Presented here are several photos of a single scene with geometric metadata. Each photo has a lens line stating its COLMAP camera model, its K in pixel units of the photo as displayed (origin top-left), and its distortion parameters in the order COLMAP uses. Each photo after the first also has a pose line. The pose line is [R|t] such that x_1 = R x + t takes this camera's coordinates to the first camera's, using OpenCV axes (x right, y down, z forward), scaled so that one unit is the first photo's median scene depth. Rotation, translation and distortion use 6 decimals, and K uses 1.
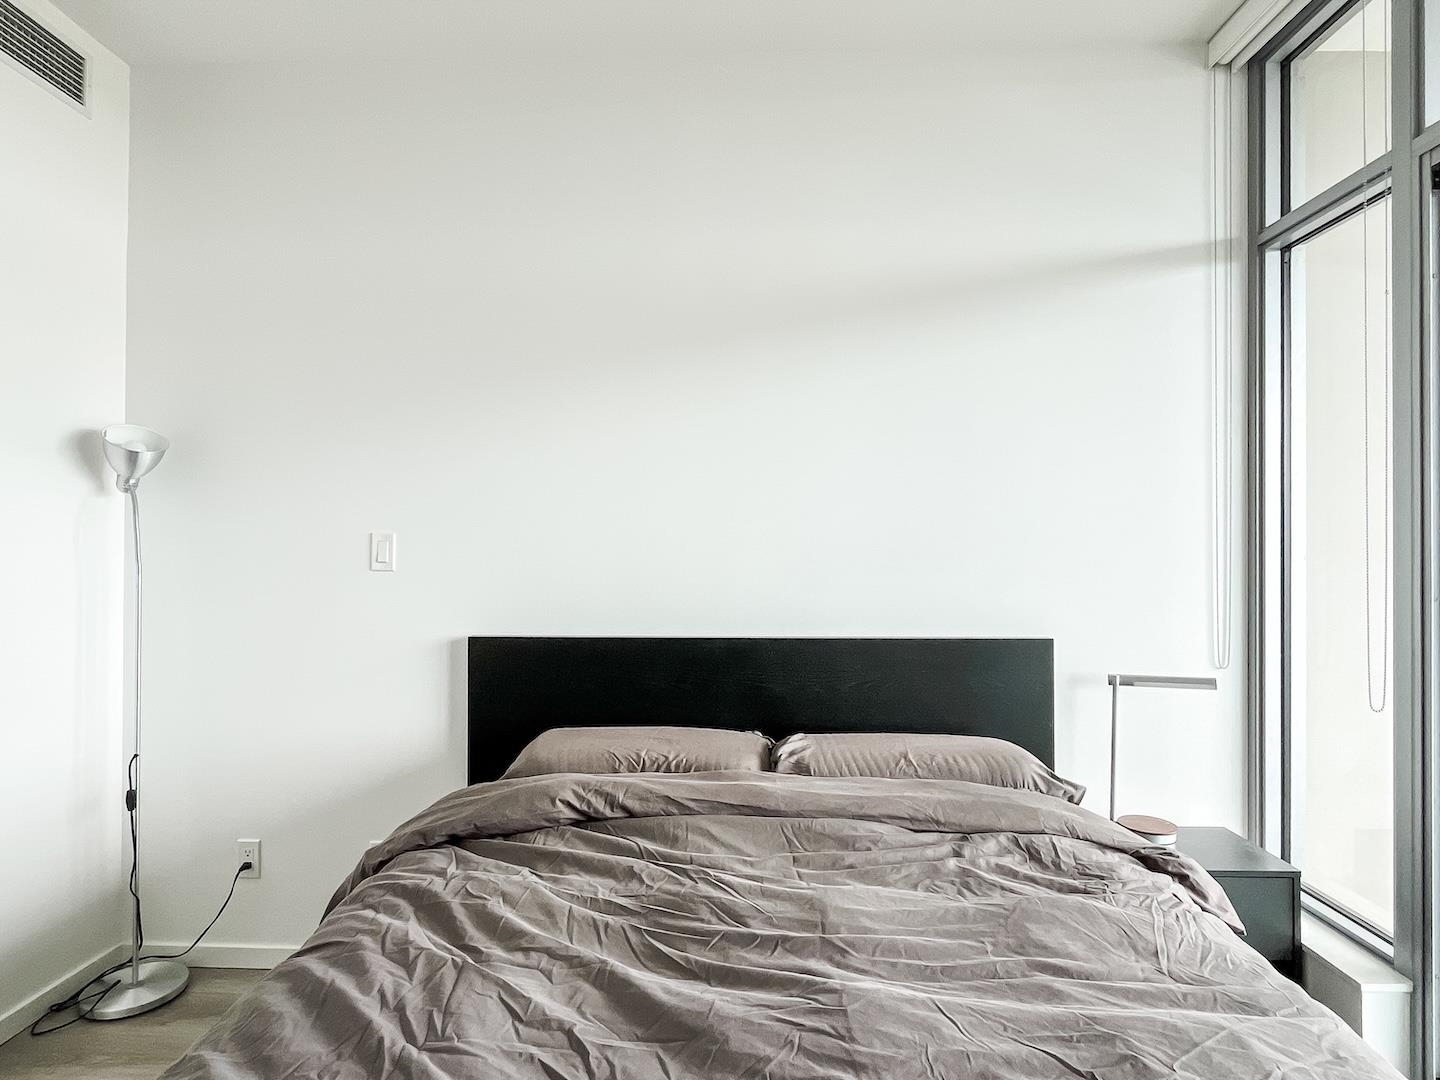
lens RADIAL K [[773.2, 0, 720.0], [0, 773.2, 540.0], [0, 0, 1]] dist [-0.016189, -0.000933]
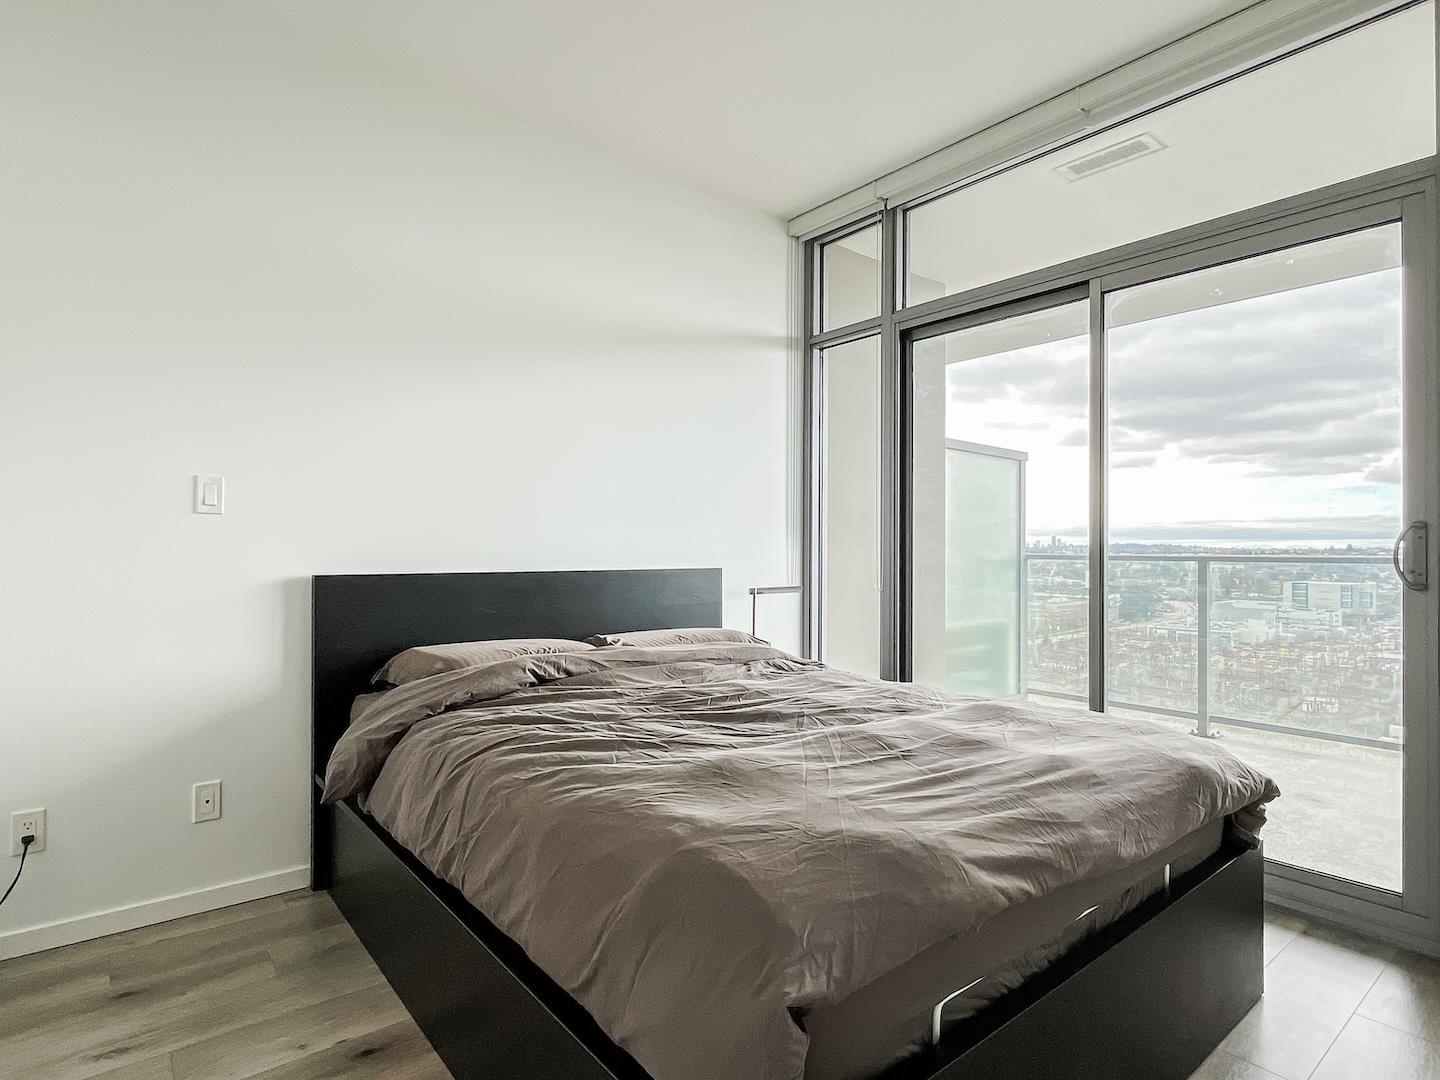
lens RADIAL K [[773.2, 0, 720.0], [0, 773.2, 540.0], [0, 0, 1]] dist [-0.016189, -0.000933]
pose [[0.750025, 0.010188, 0.661331, -0.646535], [-0.010565, 0.999938, -0.003422, 0.076130], [-0.661325, -0.004421, 0.750087, -0.209928]]
